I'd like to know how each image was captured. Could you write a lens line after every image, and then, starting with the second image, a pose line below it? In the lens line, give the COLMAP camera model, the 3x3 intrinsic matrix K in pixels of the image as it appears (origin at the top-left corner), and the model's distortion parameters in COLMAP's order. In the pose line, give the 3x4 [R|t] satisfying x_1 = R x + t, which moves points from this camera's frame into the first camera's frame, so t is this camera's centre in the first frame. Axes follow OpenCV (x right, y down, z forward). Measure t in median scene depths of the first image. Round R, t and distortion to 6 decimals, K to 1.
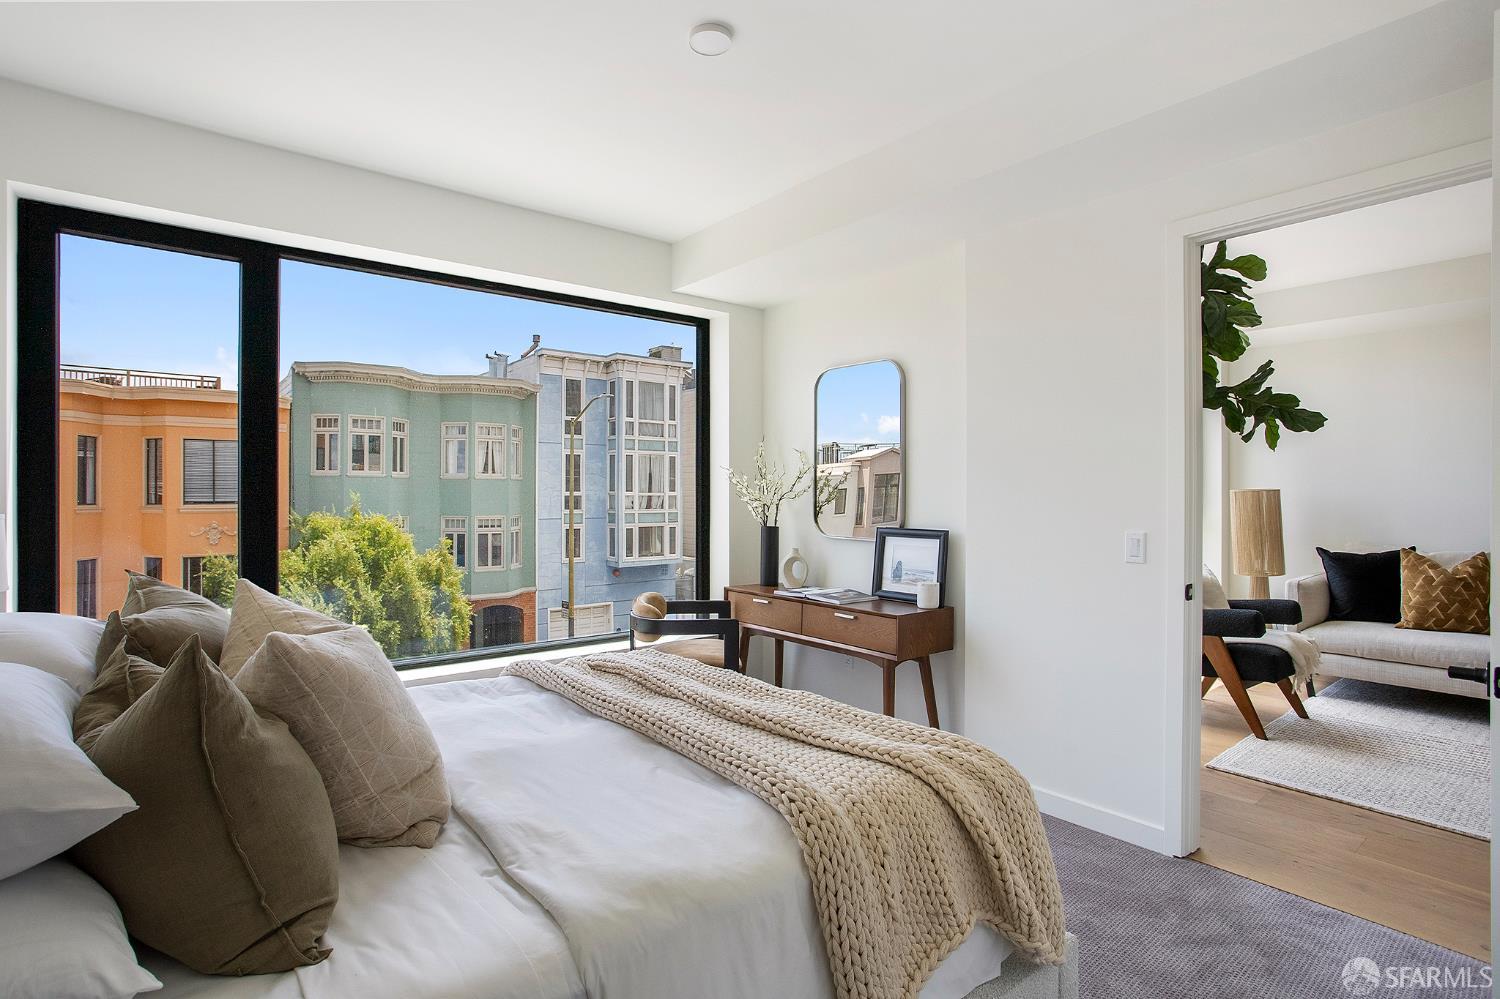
lens RADIAL K [[774.1, 0, 726.3], [0, 774.1, 497.3], [0, 0, 1]] dist [0.000185, 0.000014]
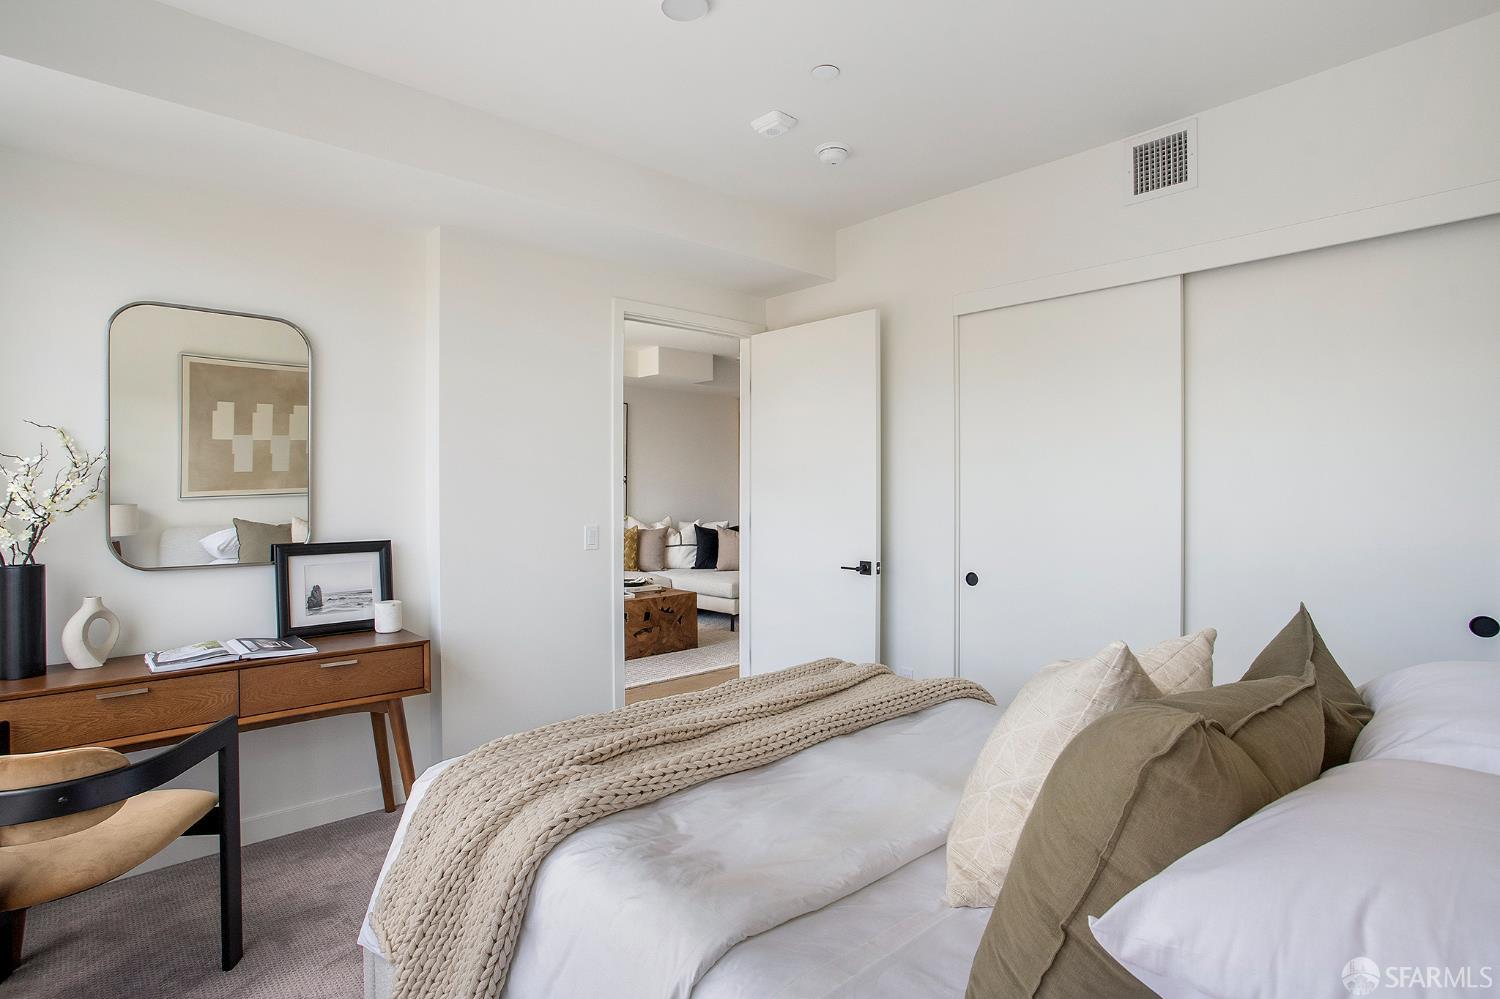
lens RADIAL K [[736.7, 0, 749.4], [0, 736.7, 491.5], [0, 0, 1]] dist [0.000354, 0.000221]
pose [[-0.088082, -0.007319, 0.996086, -0.117575], [0.003138, 0.999966, 0.007625, -0.003836], [-0.996108, 0.003797, -0.088056, 0.129522]]
